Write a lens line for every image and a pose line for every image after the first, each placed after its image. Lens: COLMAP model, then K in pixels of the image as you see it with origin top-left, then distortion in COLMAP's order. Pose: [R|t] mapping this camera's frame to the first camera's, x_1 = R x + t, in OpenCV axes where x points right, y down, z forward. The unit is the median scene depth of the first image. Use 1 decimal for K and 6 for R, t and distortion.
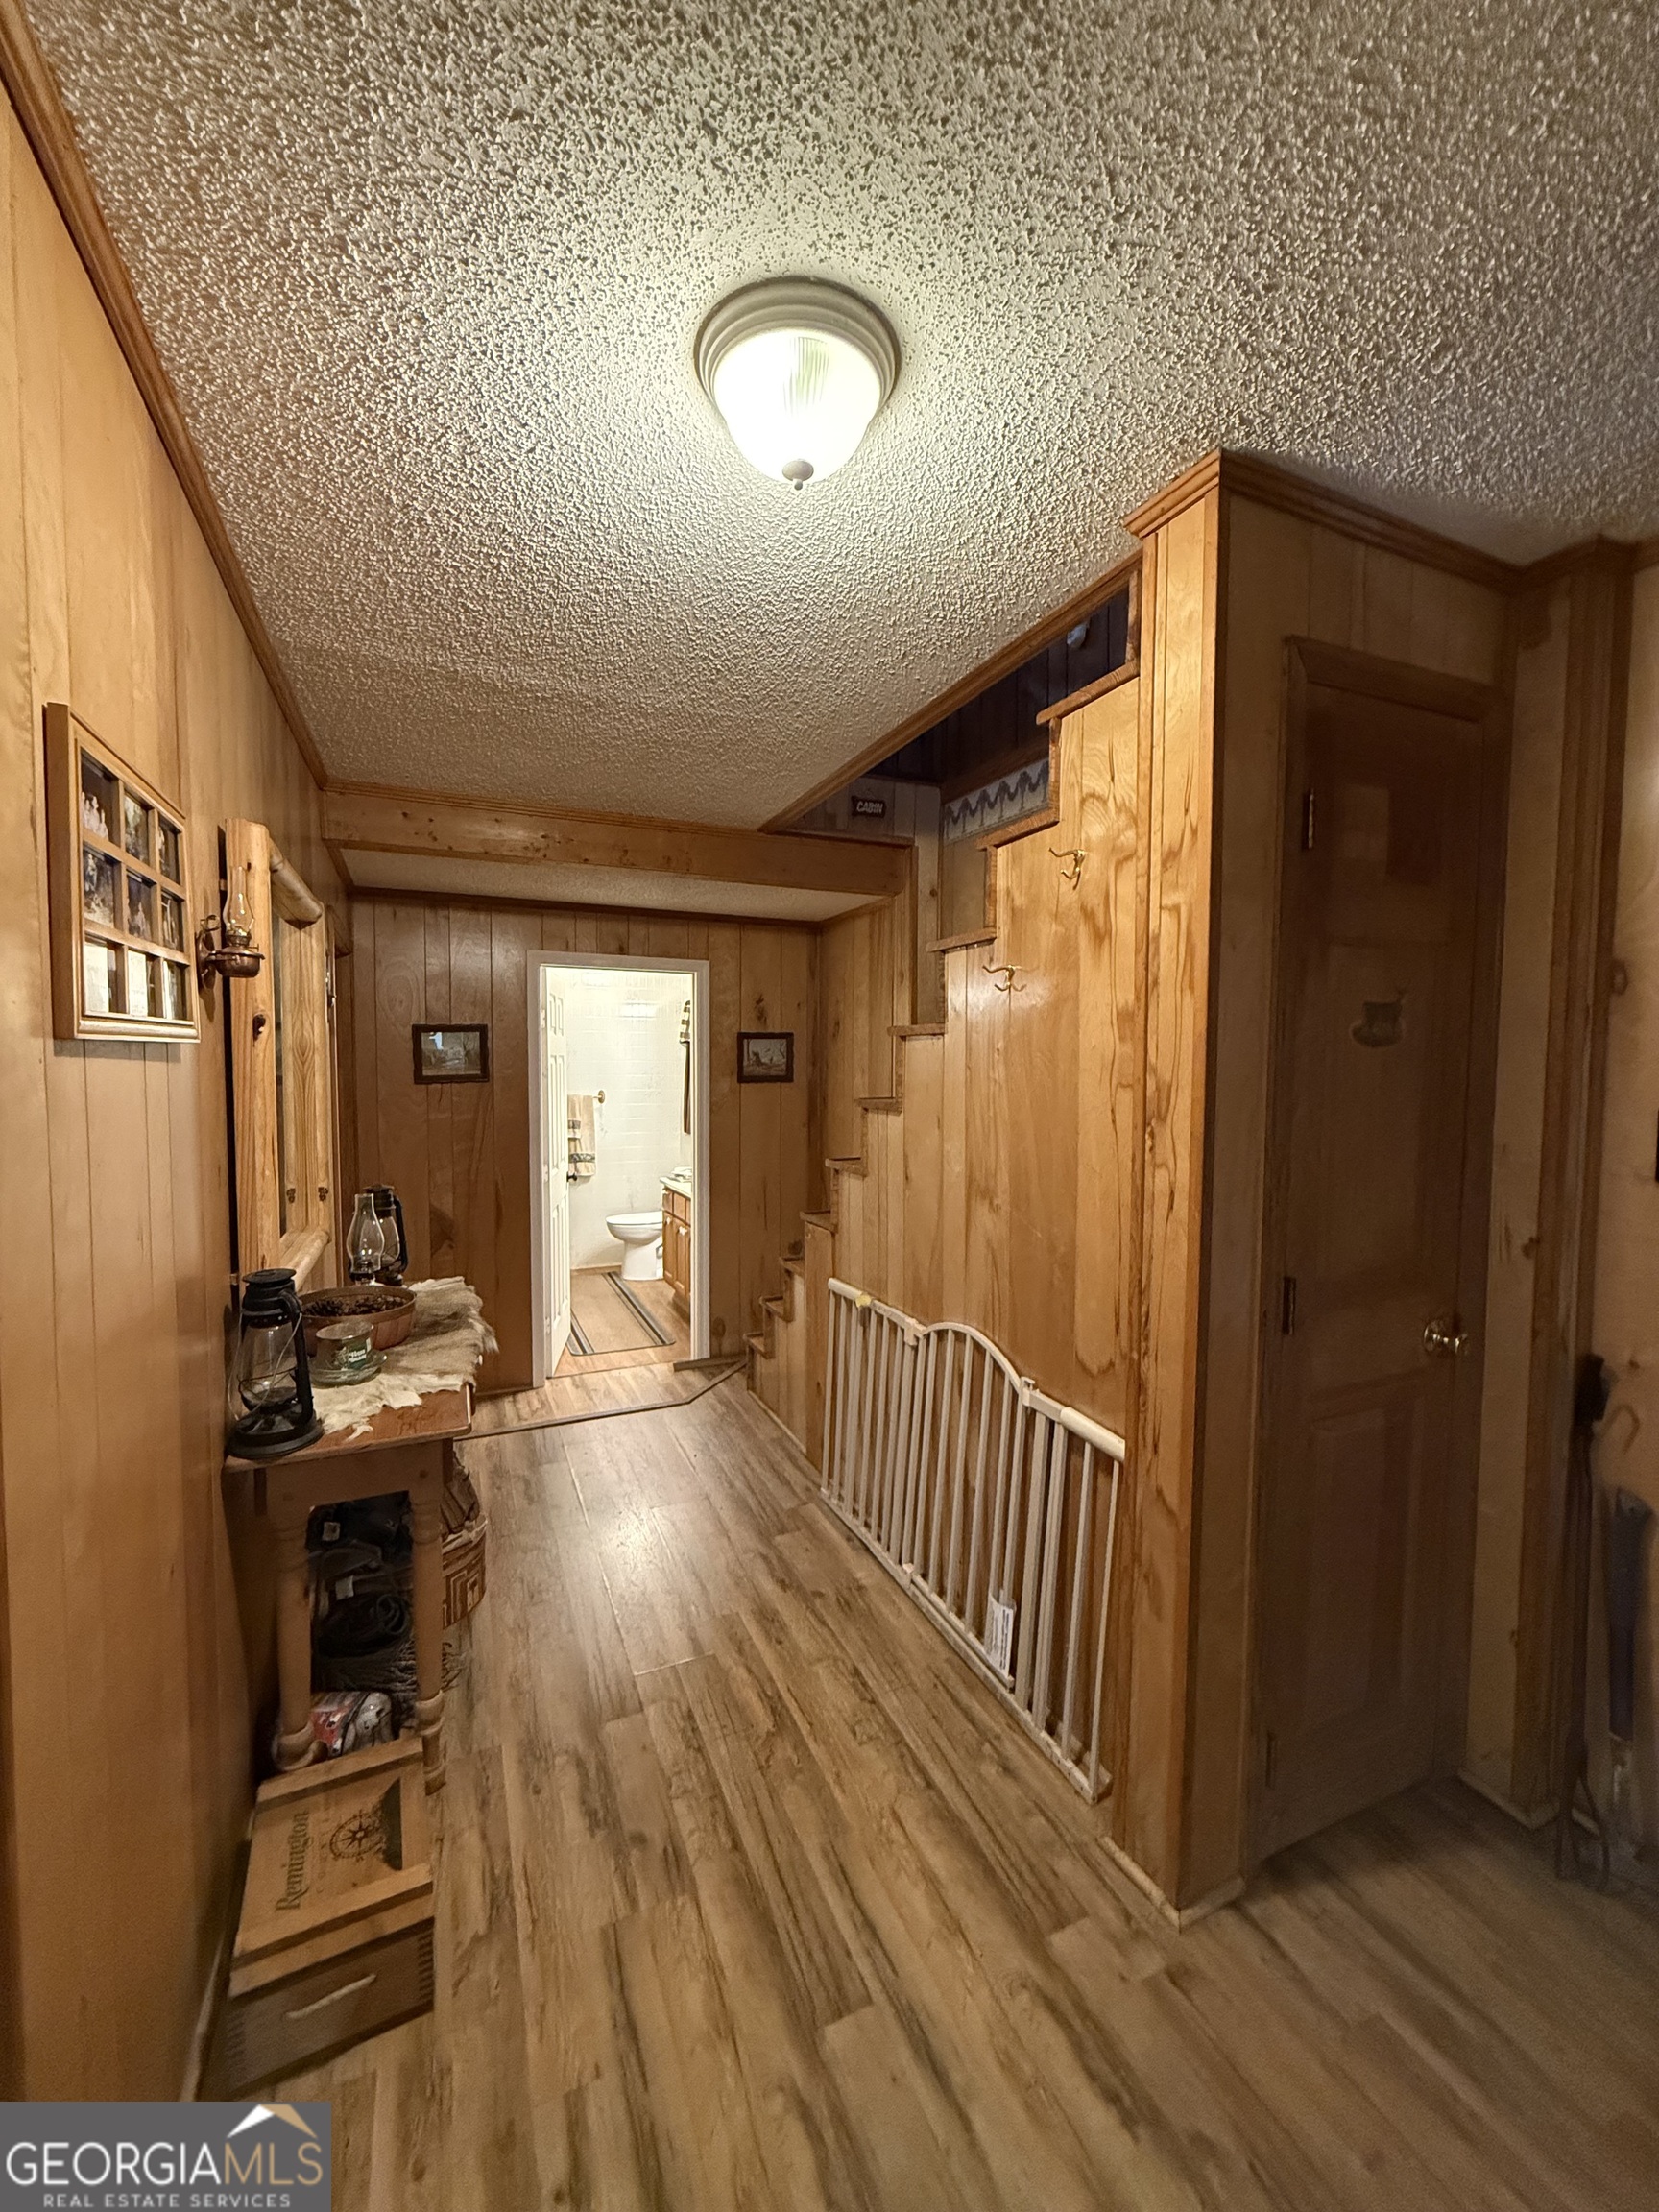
lens RADIAL K [[881.9, 0, 831.7], [0, 881.9, 1109.5], [0, 0, 1]] dist [-0.001569, 0.000193]
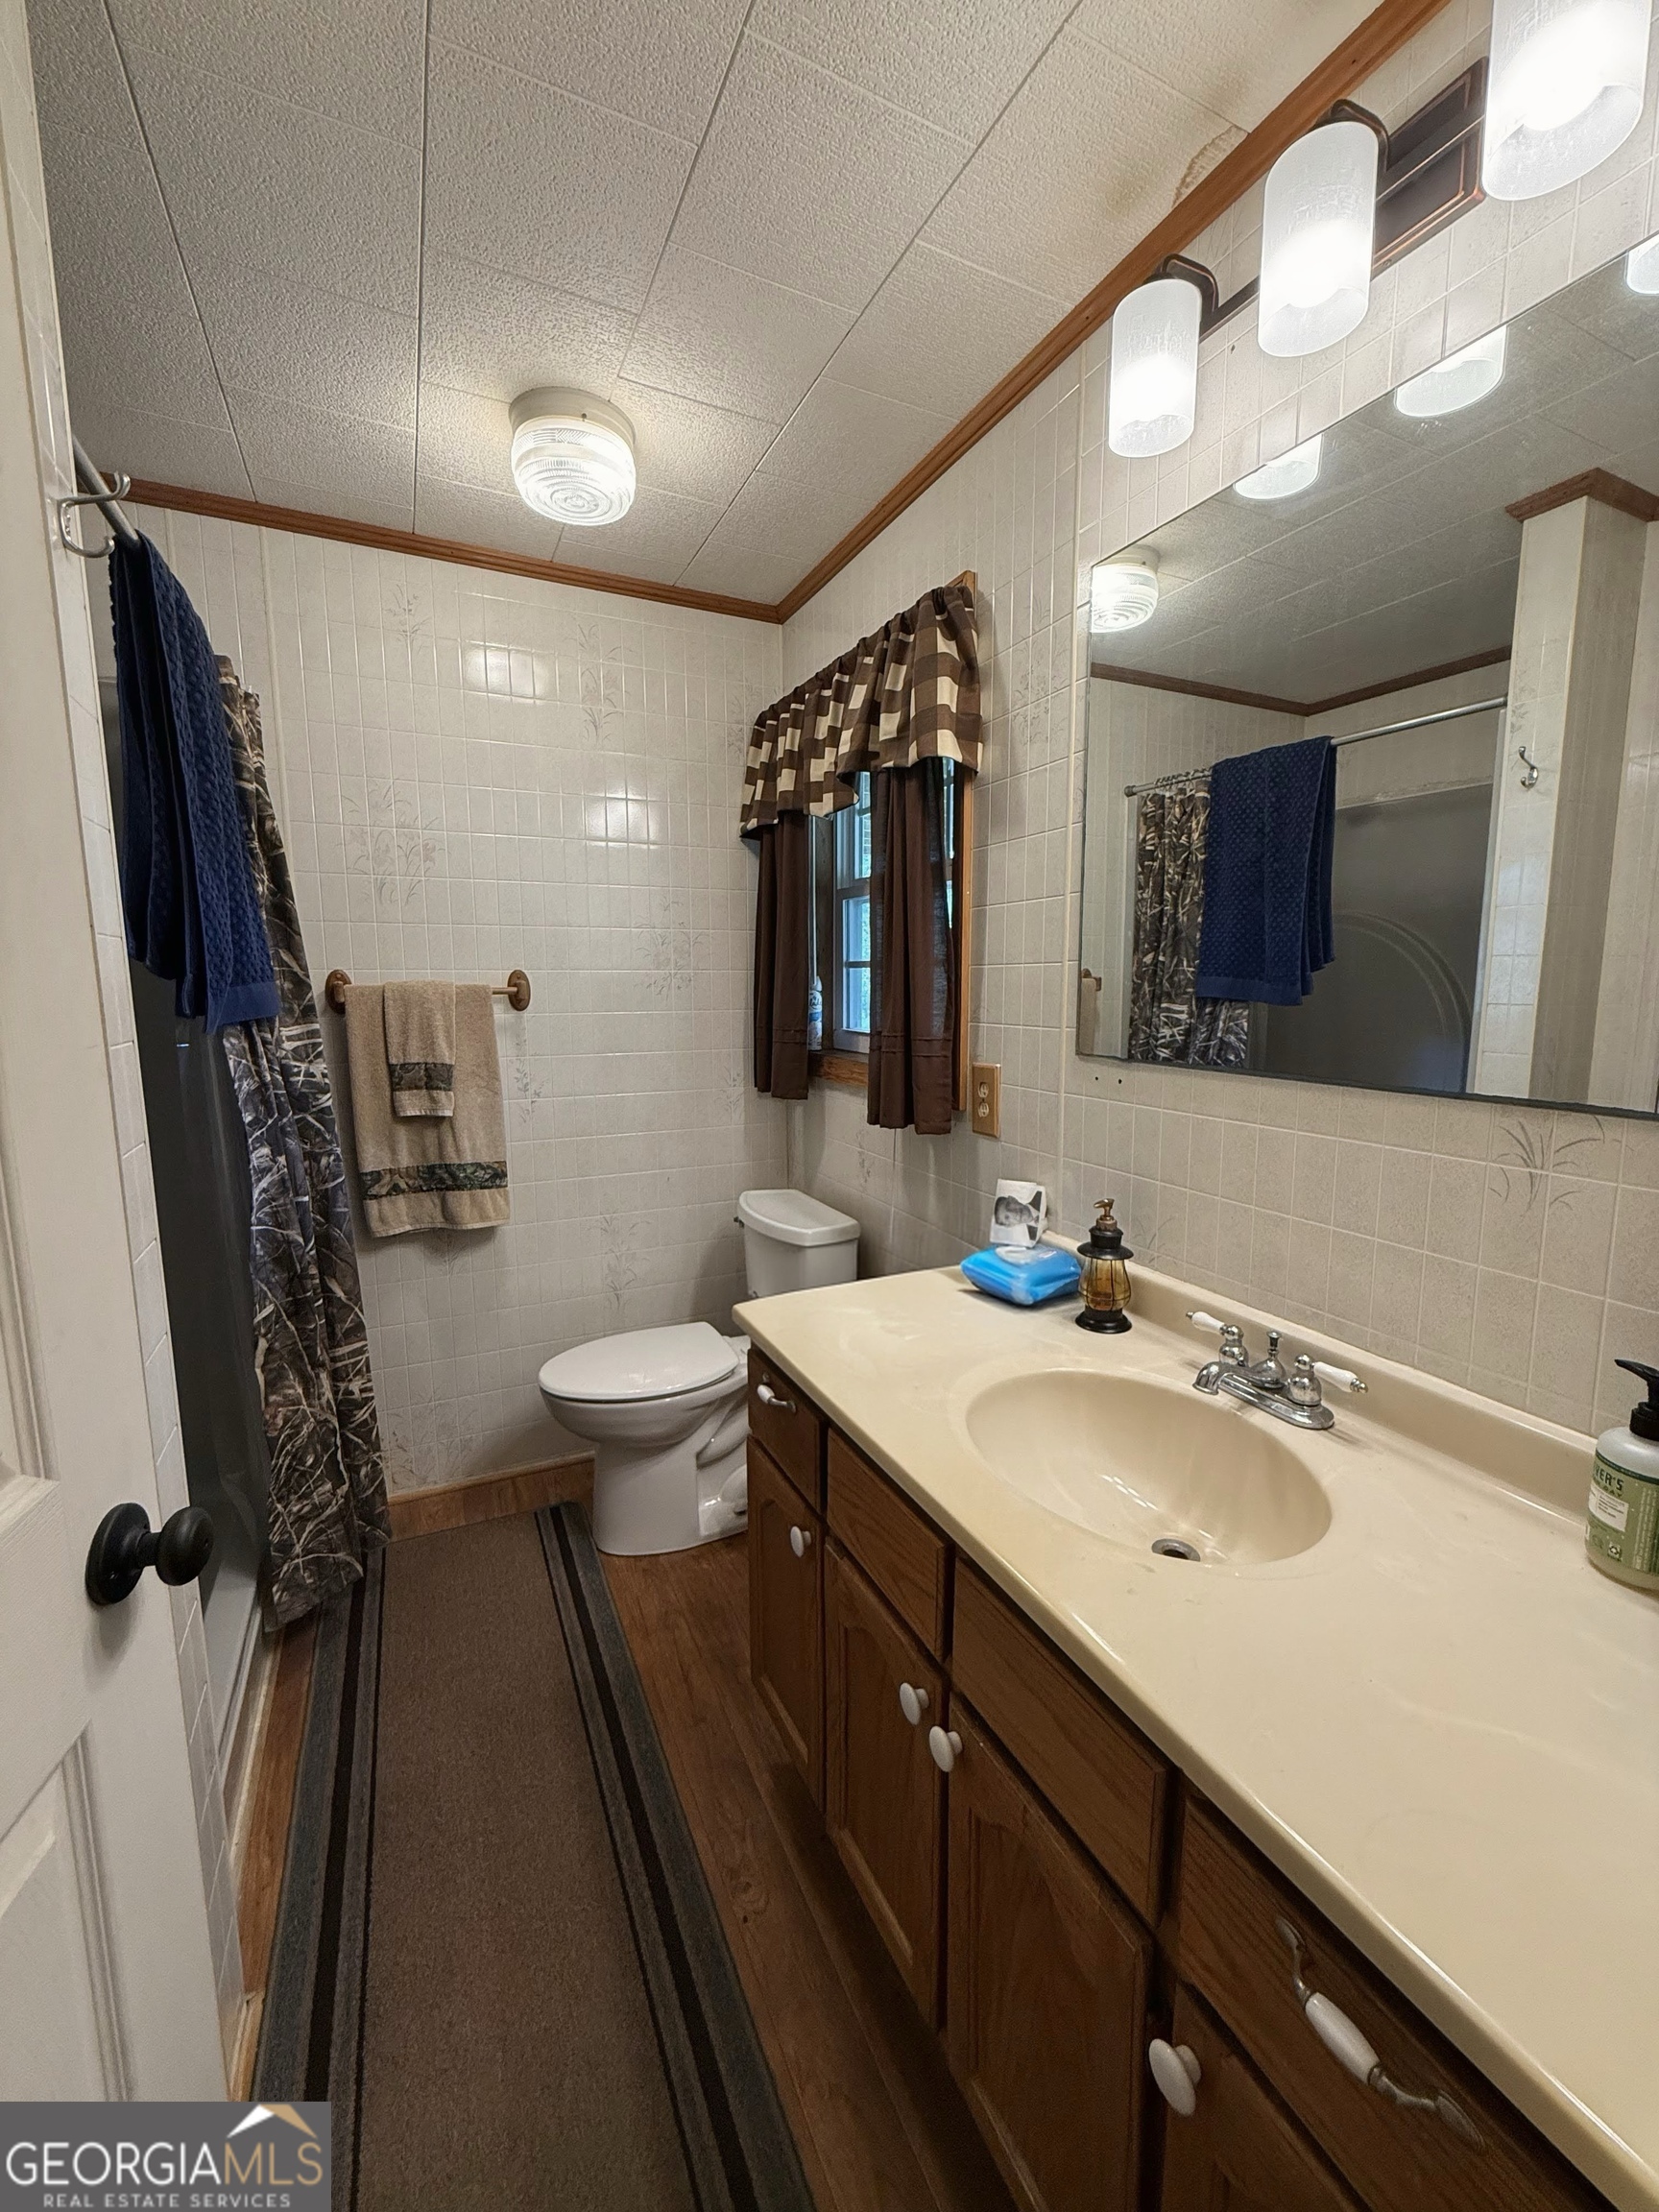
lens RADIAL K [[881.9, 0, 826.7], [0, 881.9, 1099.6], [0, 0, 1]] dist [-0.001569, 0.000193]
pose [[0.999809, -0.003658, 0.019187, -0.242910], [0.002000, 0.996317, 0.085727, -0.002548], [-0.019430, -0.085673, 0.996134, 1.069247]]
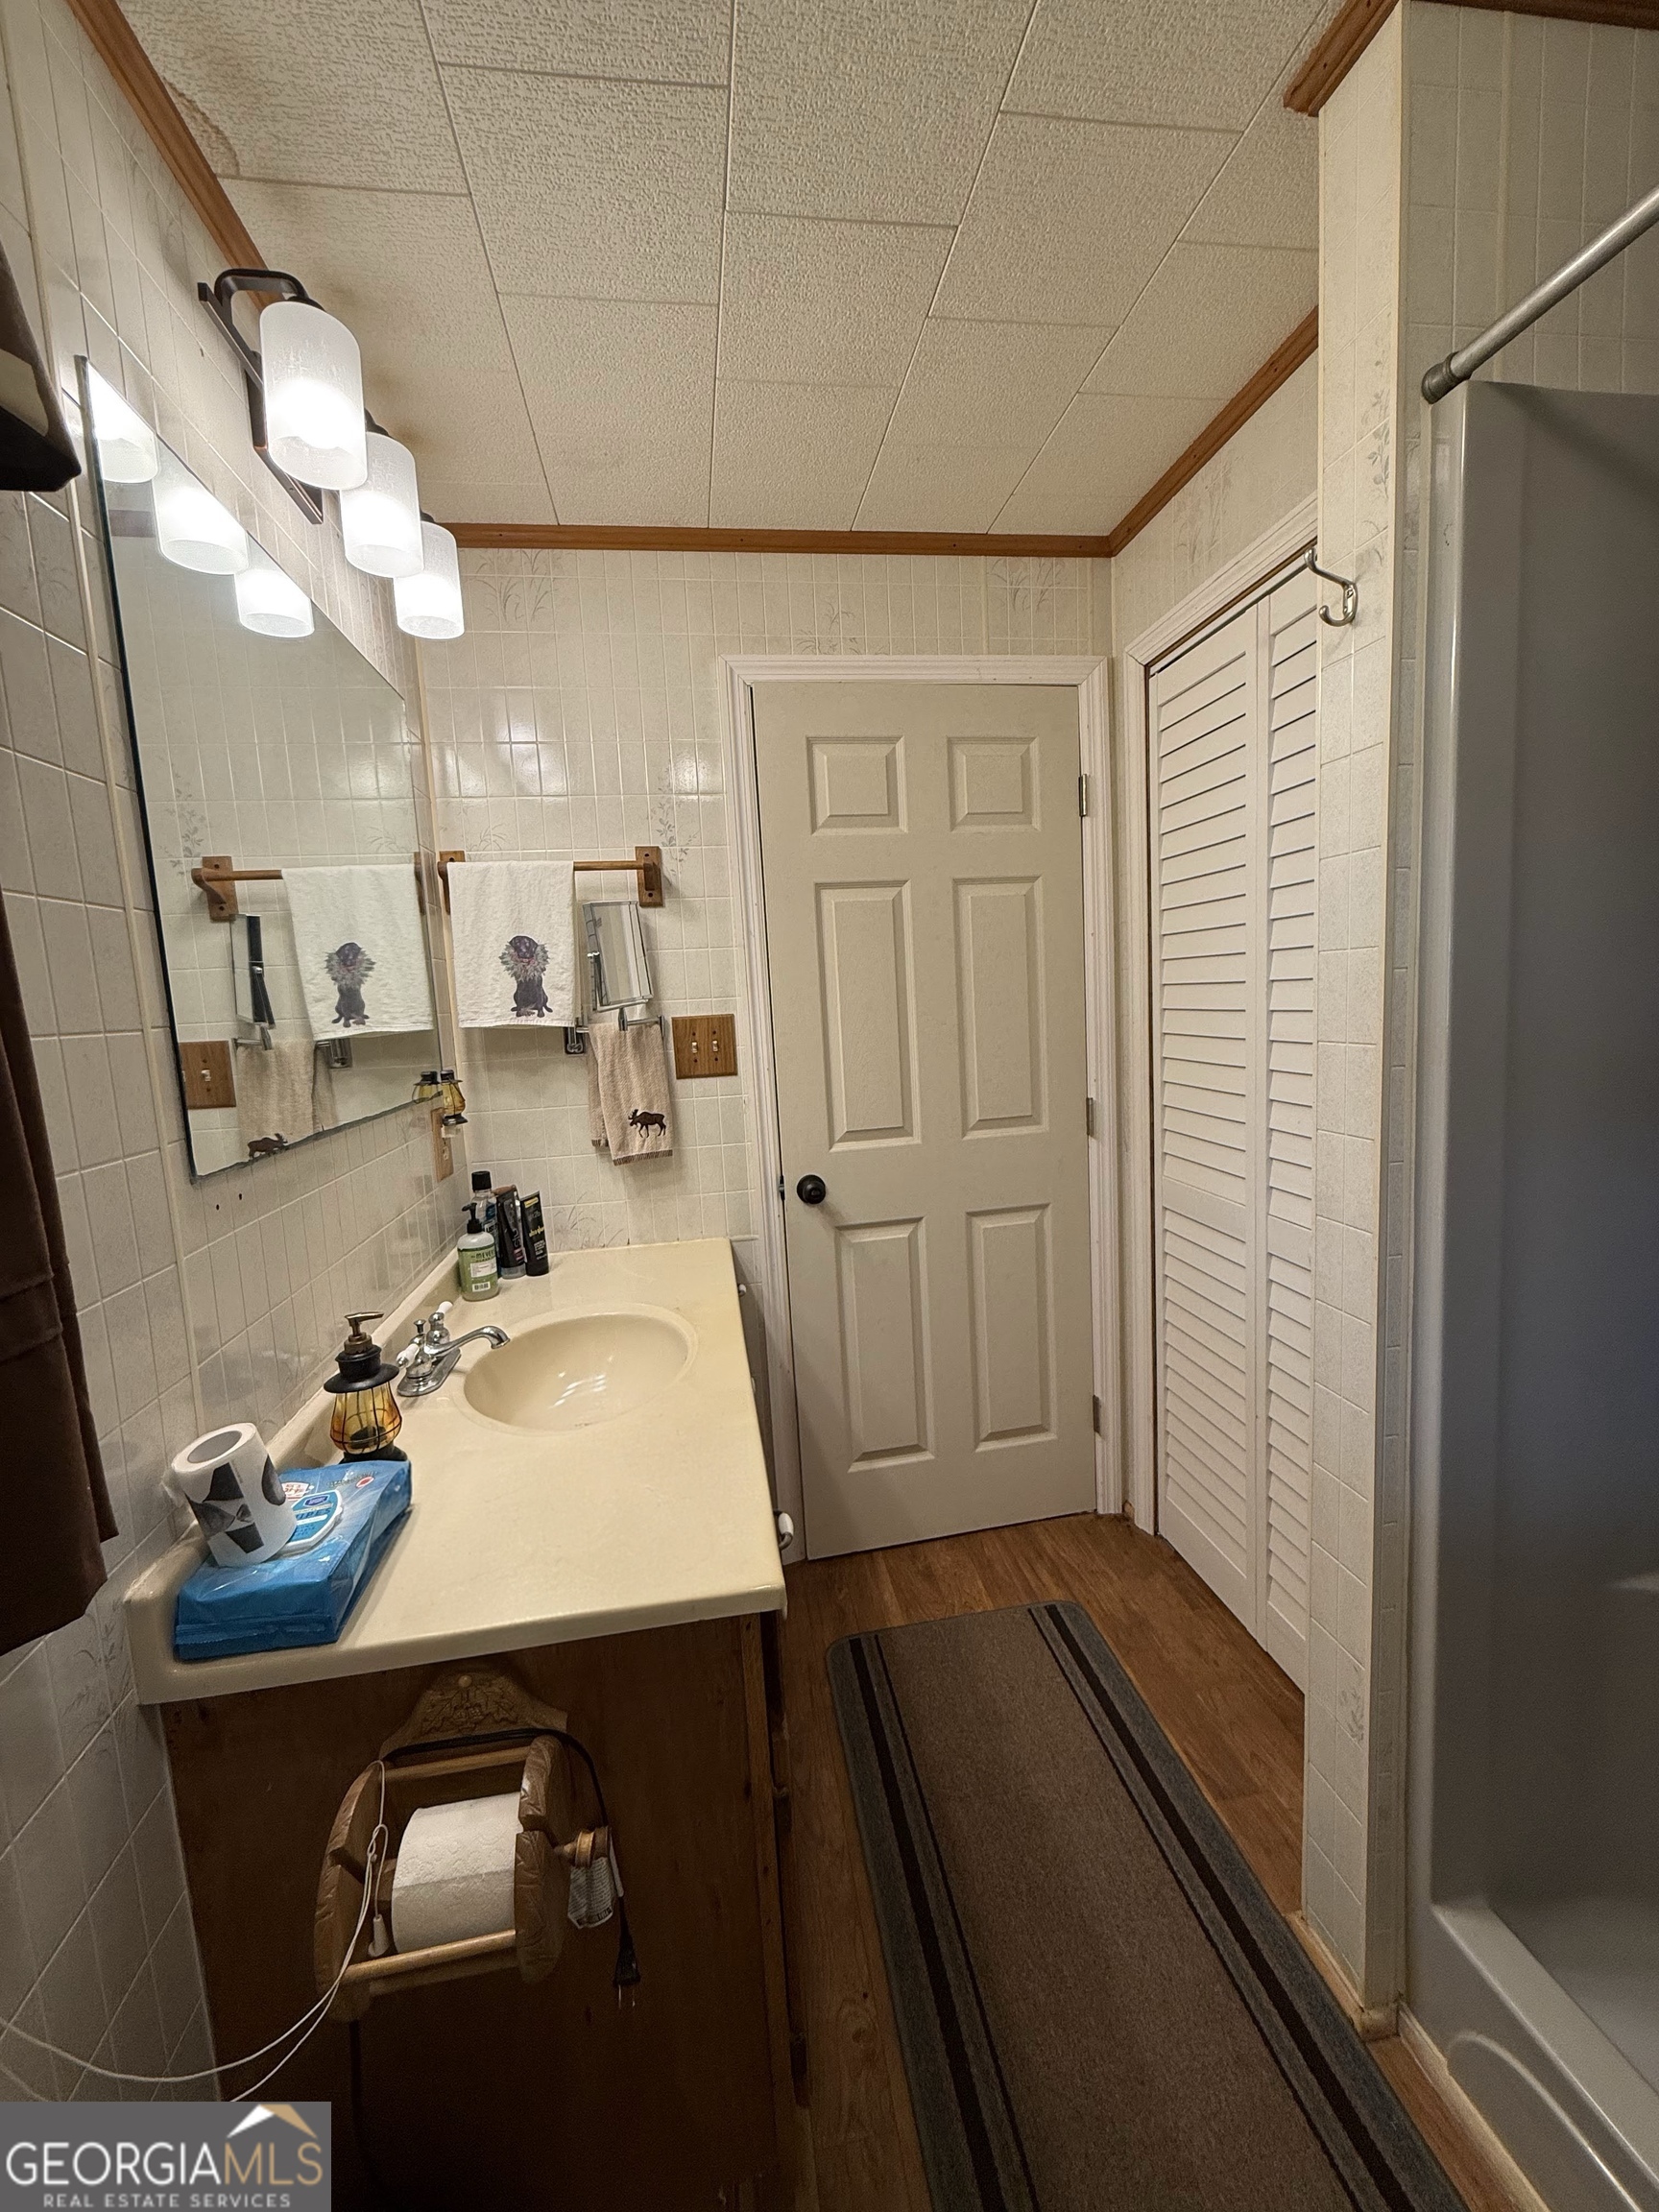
lens RADIAL K [[881.9, 0, 829.8], [0, 881.9, 1103.6], [0, 0, 1]] dist [-0.001569, 0.000193]
pose [[-0.960964, 0.022707, 0.275739, -0.345033], [0.073113, 0.982040, 0.173930, -0.035142], [-0.266838, 0.187301, -0.945366, 1.587389]]
